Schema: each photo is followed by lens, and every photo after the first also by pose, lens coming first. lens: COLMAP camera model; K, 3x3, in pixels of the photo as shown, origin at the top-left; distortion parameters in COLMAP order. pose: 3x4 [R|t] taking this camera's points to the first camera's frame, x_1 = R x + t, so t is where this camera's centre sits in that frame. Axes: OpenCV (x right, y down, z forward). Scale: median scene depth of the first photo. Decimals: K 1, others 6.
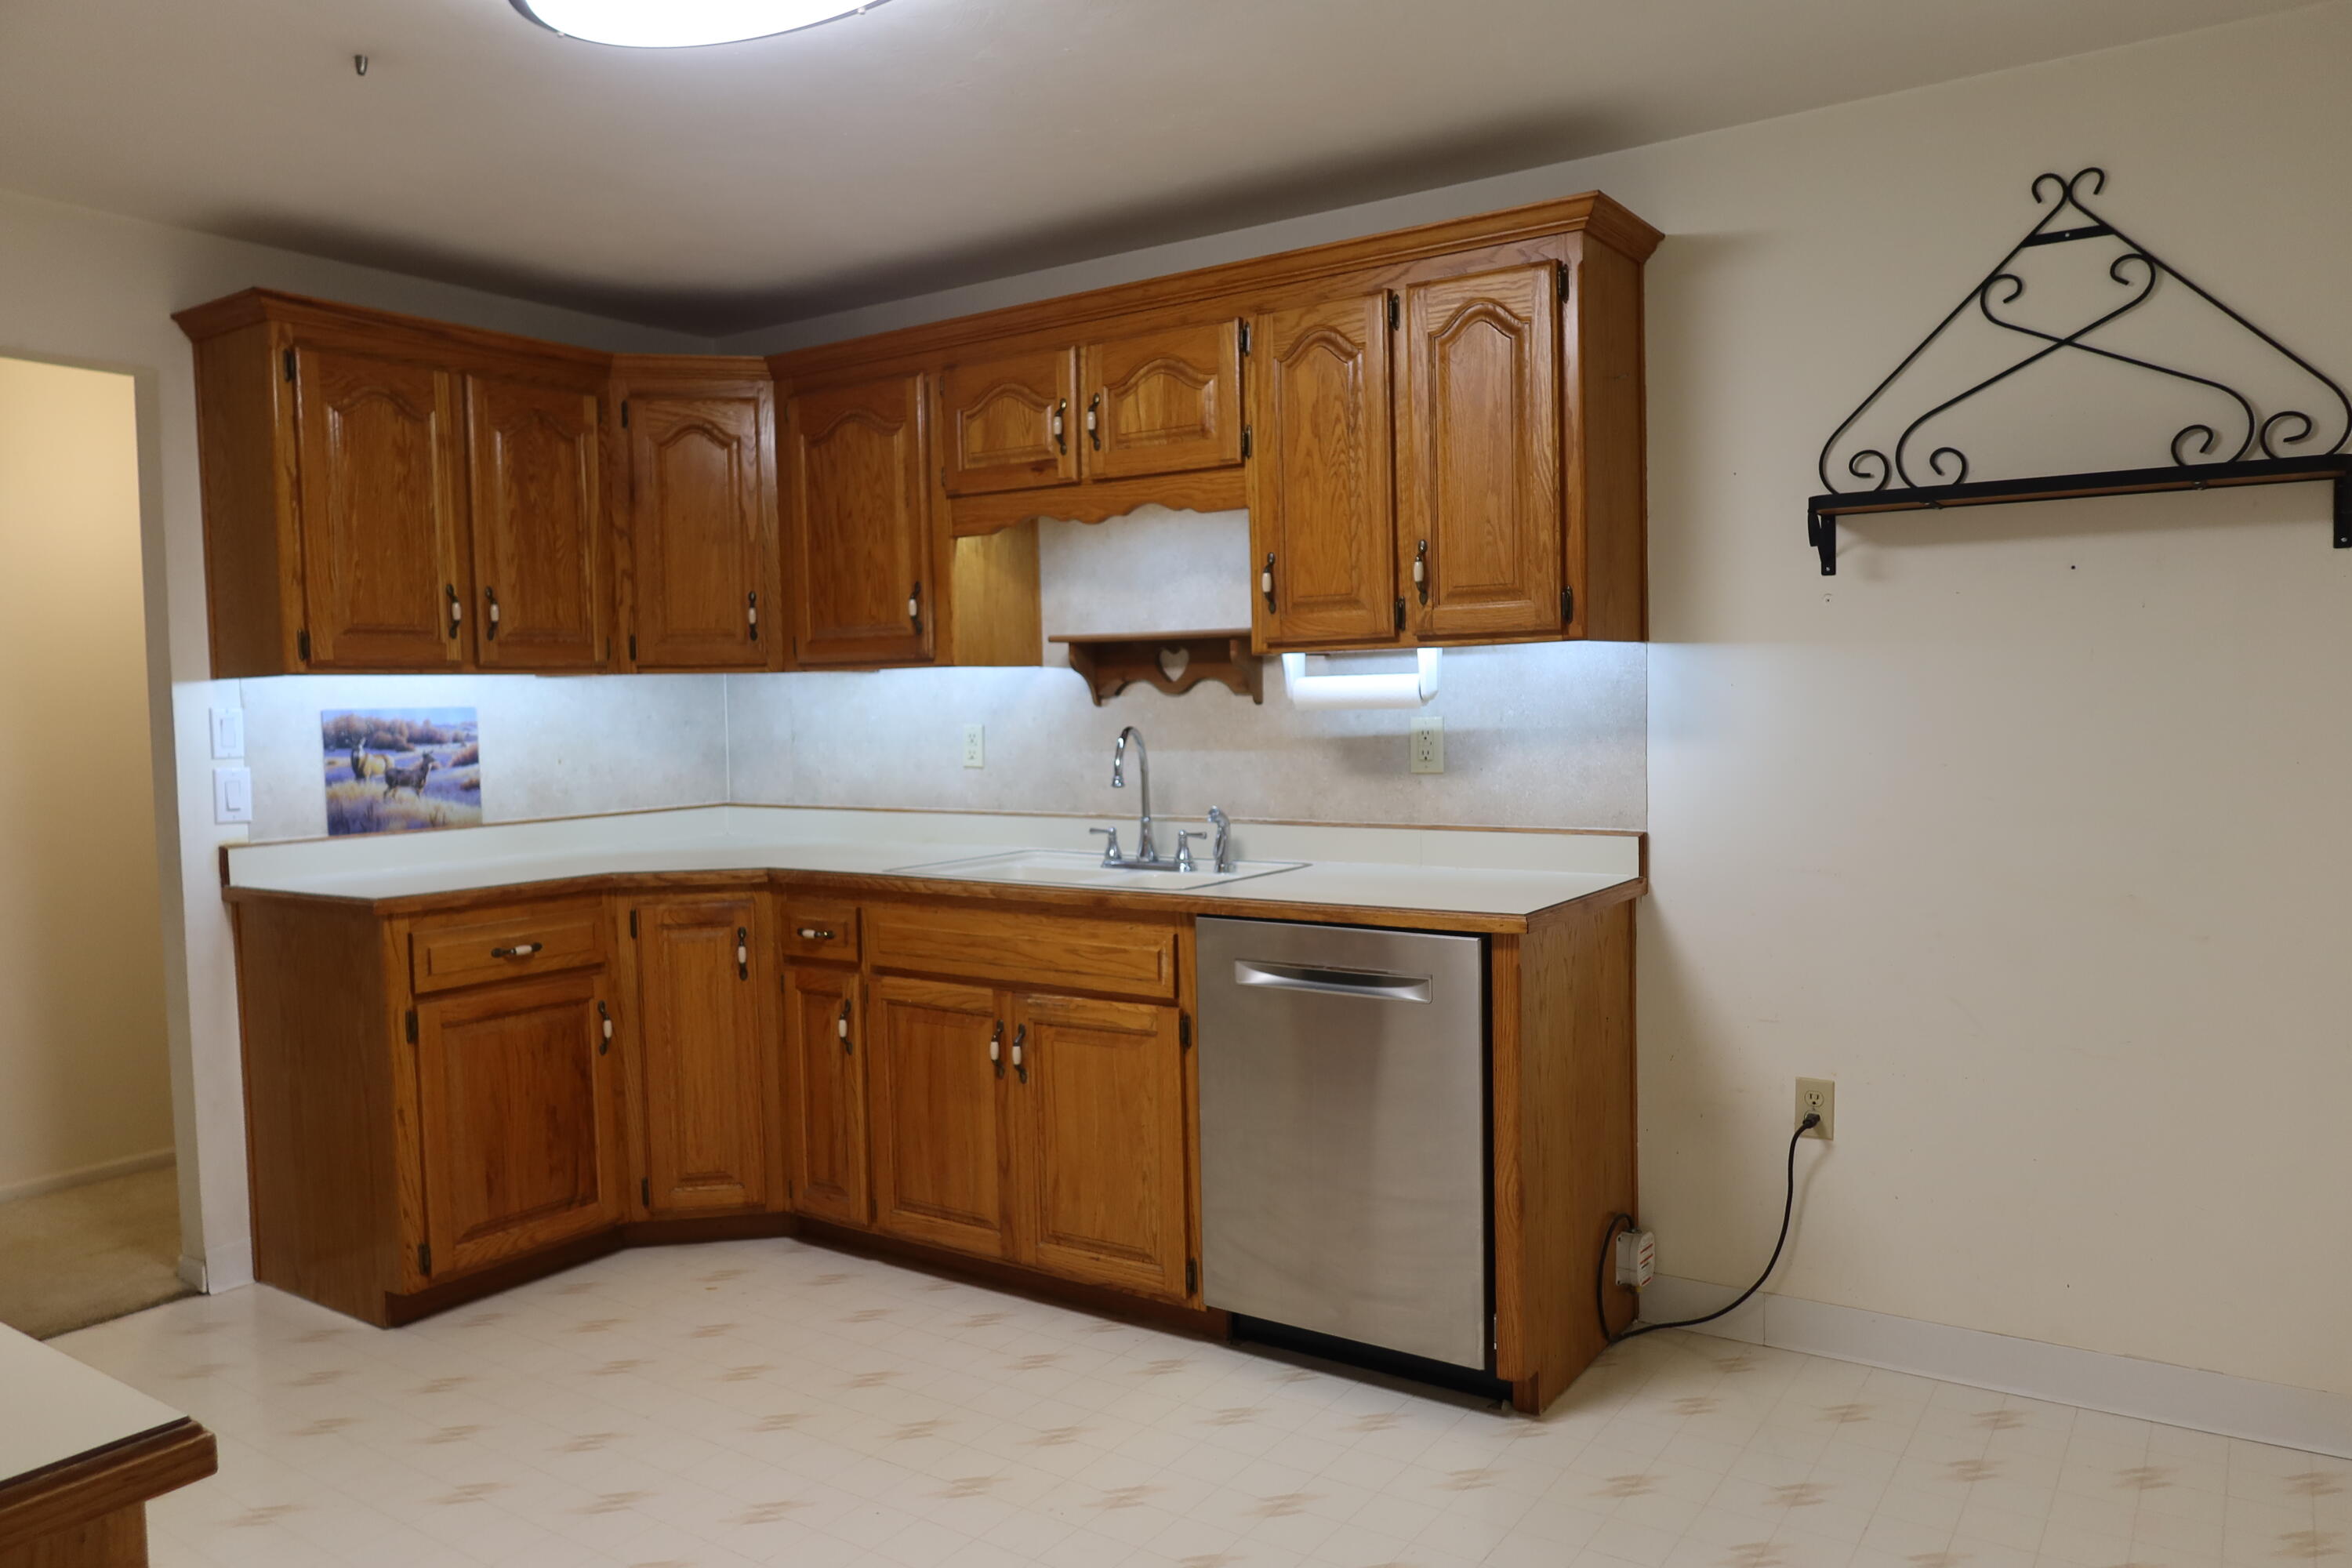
lens RADIAL K [[1575.5, 0, 1173.9], [0, 1575.5, 789.9], [0, 0, 1]] dist [-0.059131, -0.000307]
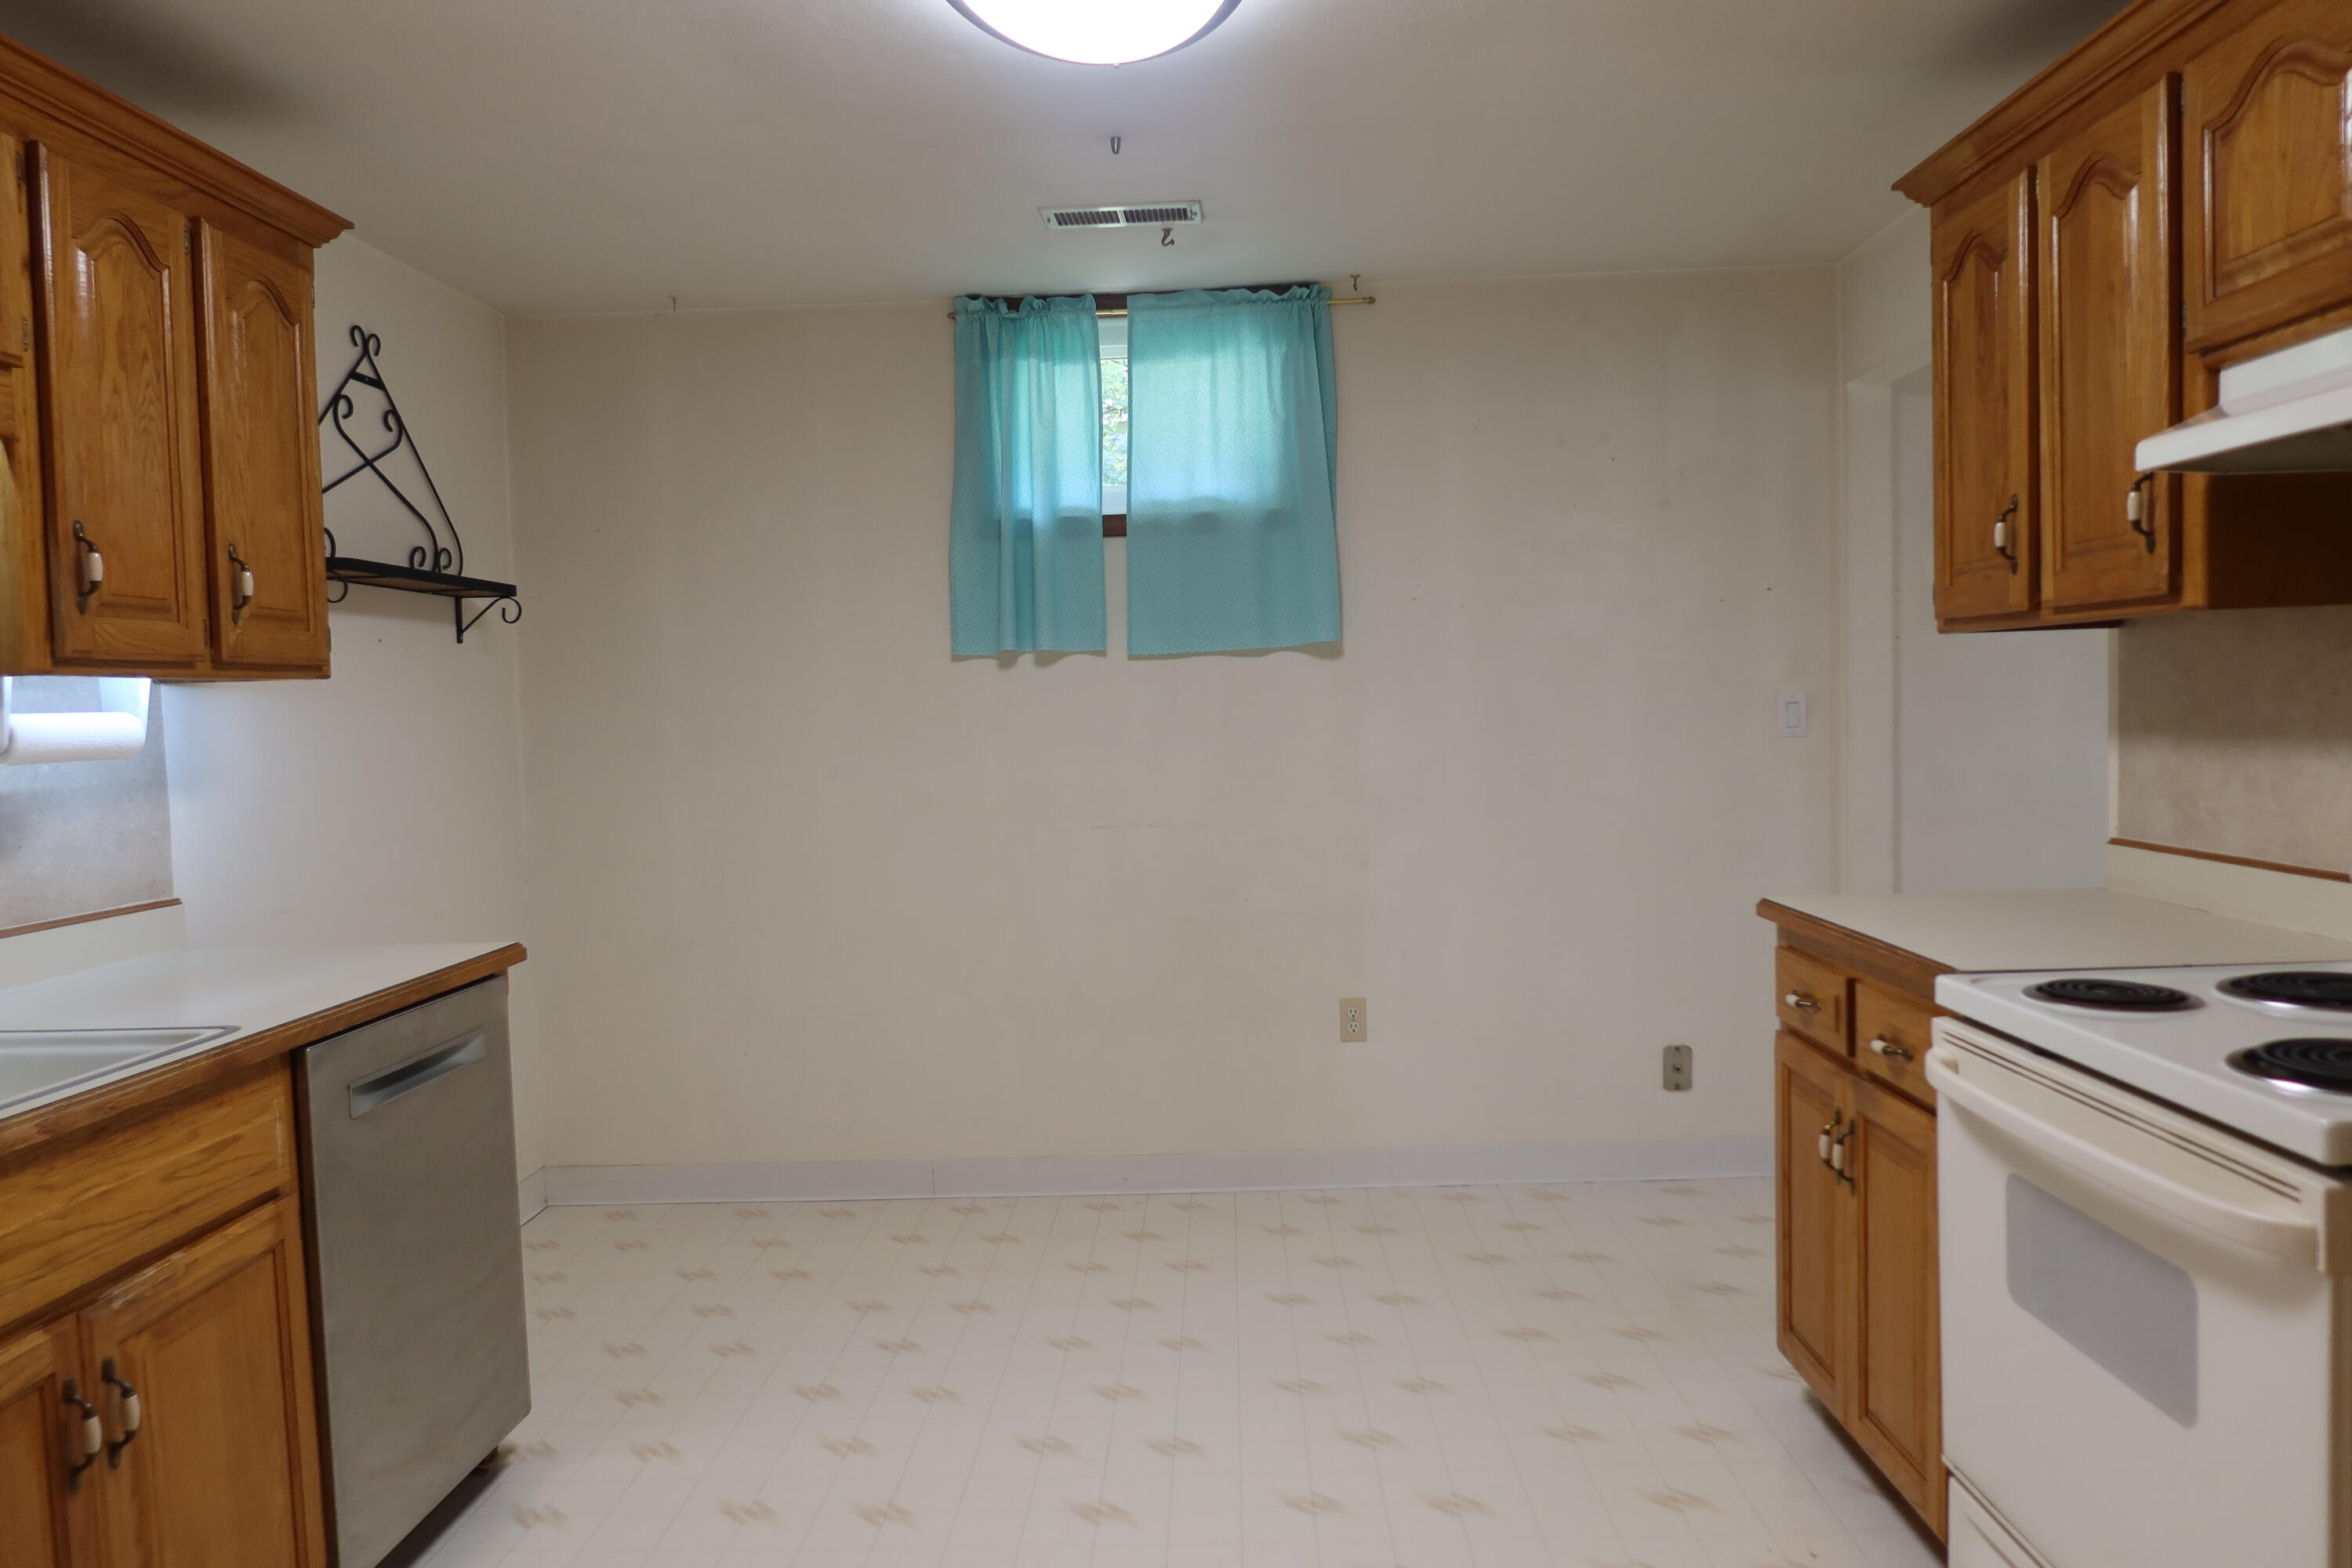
lens RADIAL K [[1674.3, 0, 1169.3], [0, 1674.3, 798.7], [0, 0, 1]] dist [-0.005938, -0.003441]
pose [[-0.548529, -0.012774, 0.836034, -0.641632], [0.074916, 0.995111, 0.064358, -0.038974], [-0.832769, 0.097934, -0.544890, 0.843309]]
